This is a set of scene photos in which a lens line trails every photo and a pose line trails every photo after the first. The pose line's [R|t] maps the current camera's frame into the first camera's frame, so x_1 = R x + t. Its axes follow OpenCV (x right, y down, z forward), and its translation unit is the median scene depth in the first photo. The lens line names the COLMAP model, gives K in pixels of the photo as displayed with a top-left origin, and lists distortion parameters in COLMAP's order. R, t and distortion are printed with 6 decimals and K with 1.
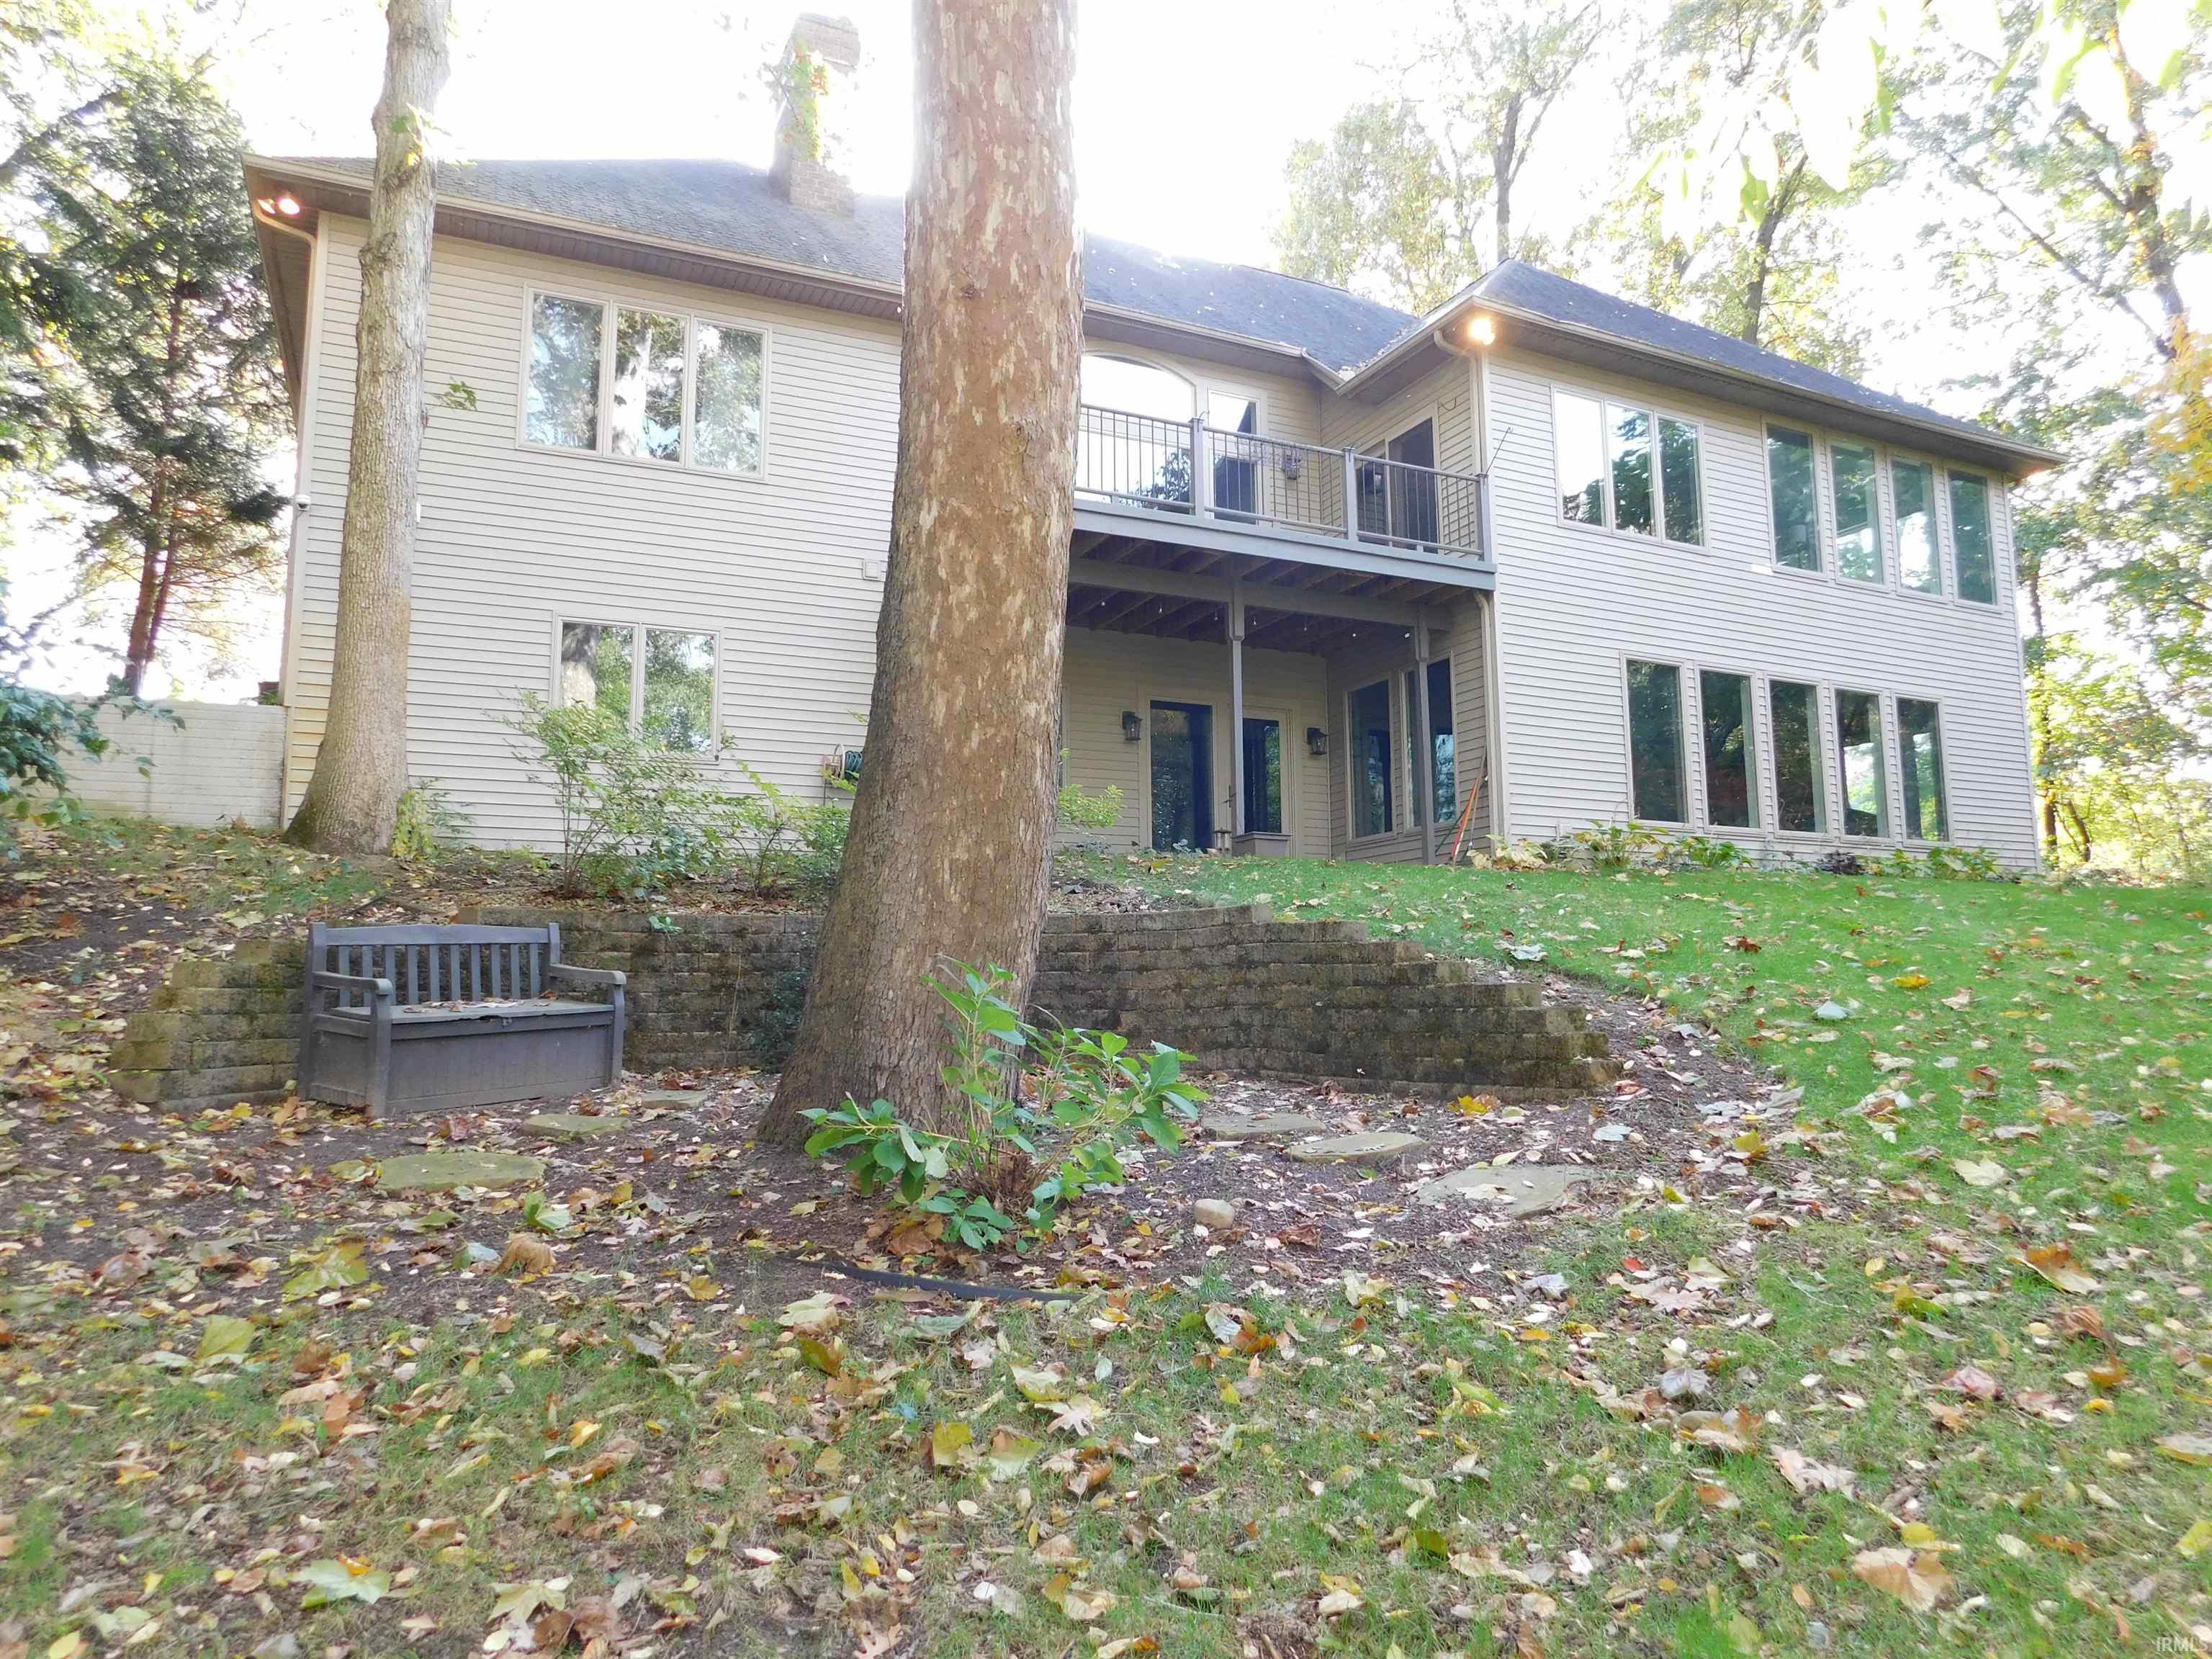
lens RADIAL K [[1558.2, 0, 1106.0], [0, 1558.2, 829.5], [0, 0, 1]] dist [-0.128394, -0.000293]
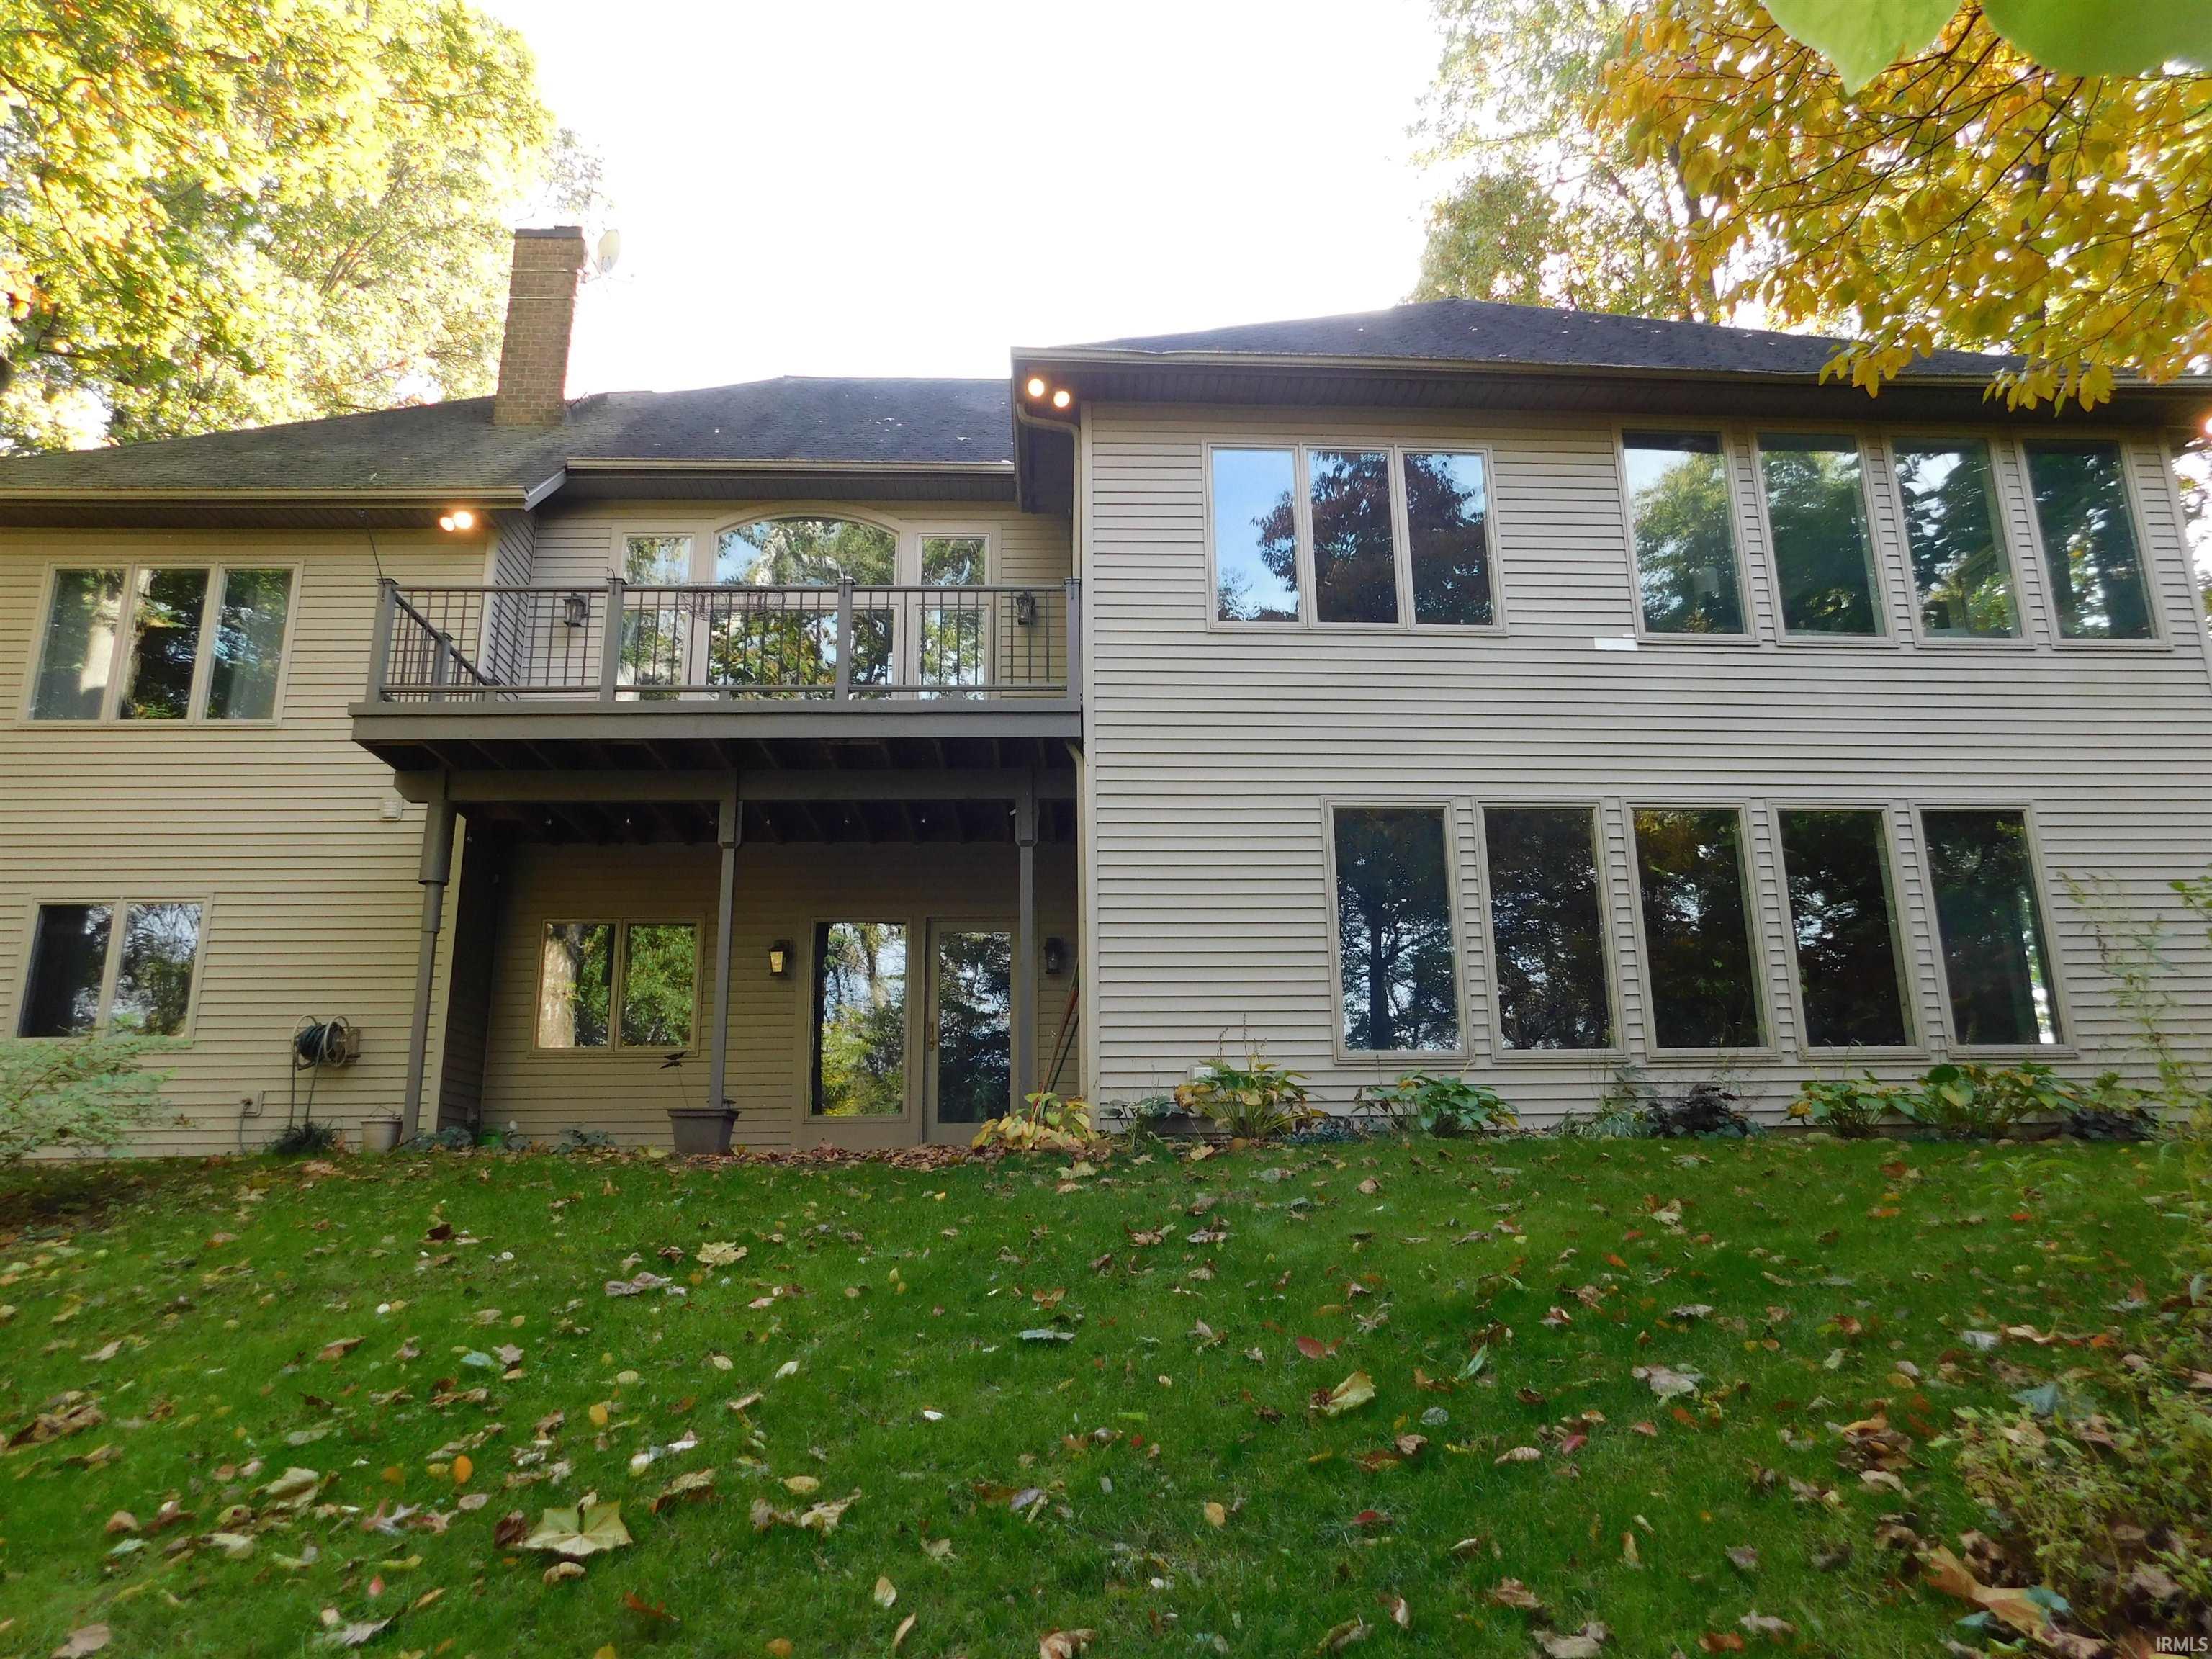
lens RADIAL K [[1578.0, 0, 1106.0], [0, 1578.0, 829.5], [0, 0, 1]] dist [0.001591, 0.000702]
pose [[0.905100, -0.111084, -0.410432, 0.558108], [0.041236, 0.983652, -0.175292, 0.016710], [0.423195, 0.141733, 0.894884, 0.352572]]
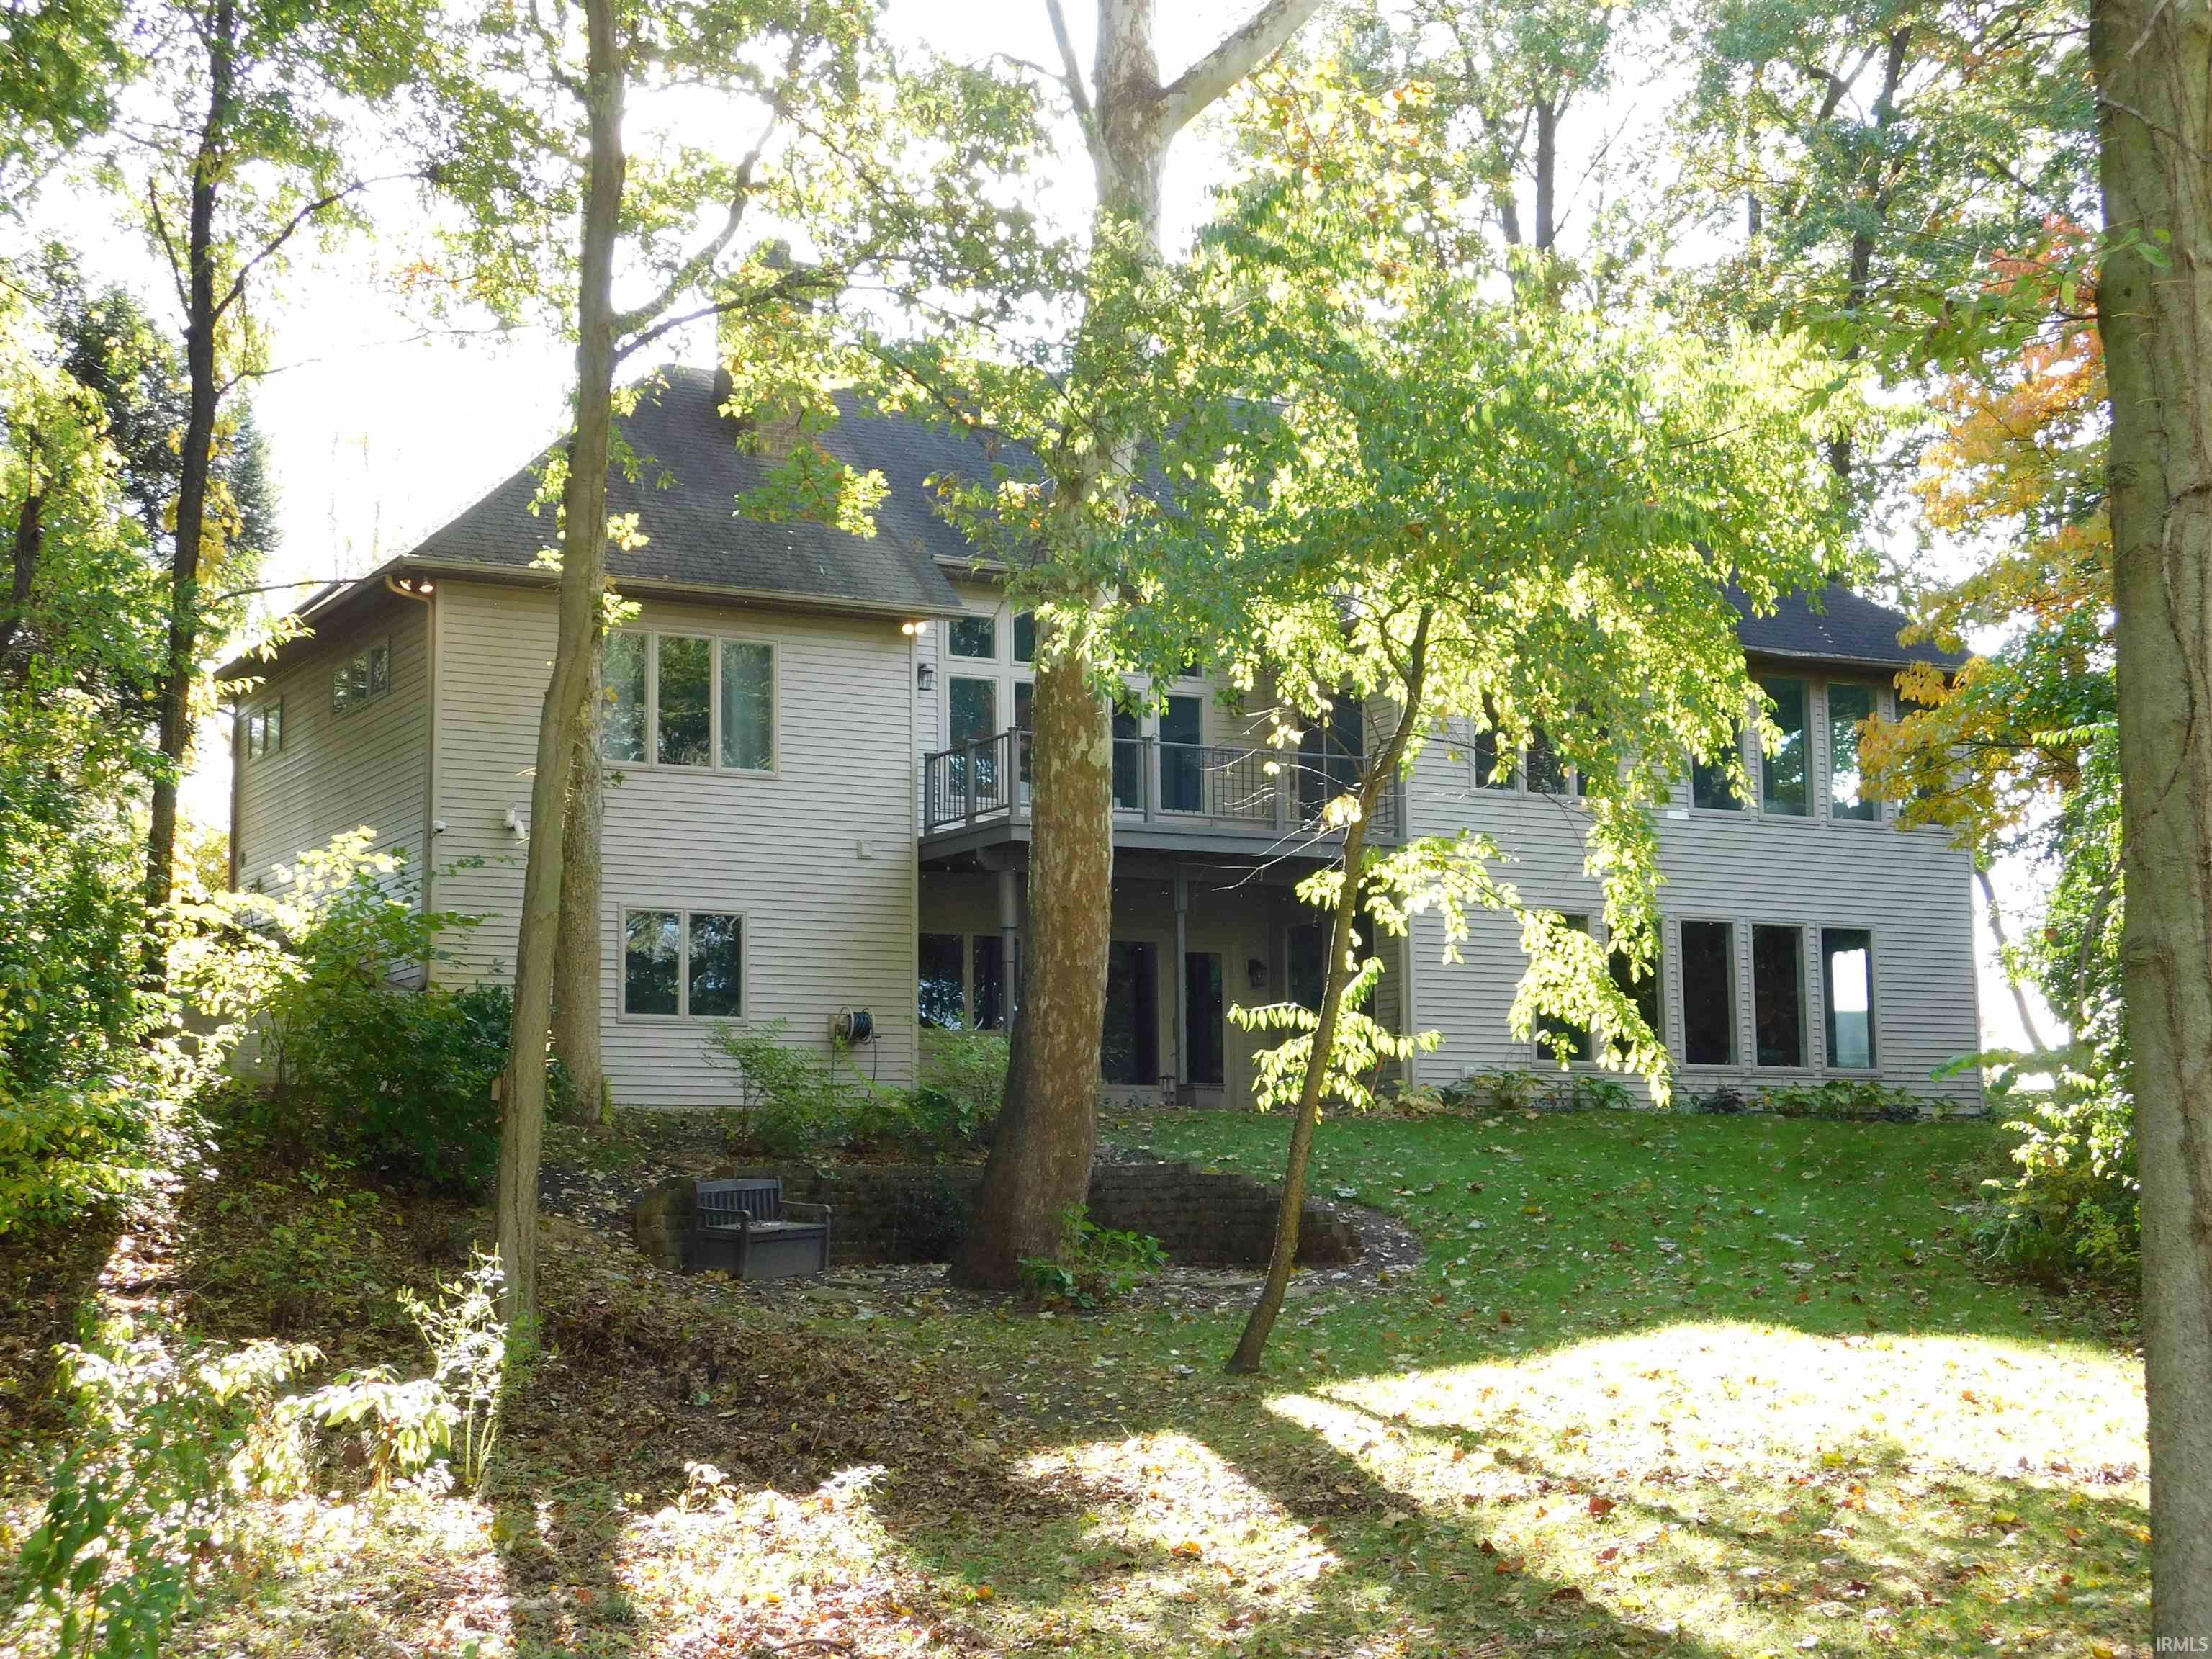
lens RADIAL K [[3253.0, 0, 1106.0], [0, 3253.0, 829.5], [0, 0, 1]] dist [-0.320901, -0.009595]
pose [[0.998082, 0.005905, 0.061630, -0.115847], [-0.005010, 0.999880, -0.014675, -0.141618], [-0.061709, 0.014338, 0.997991, -1.353883]]
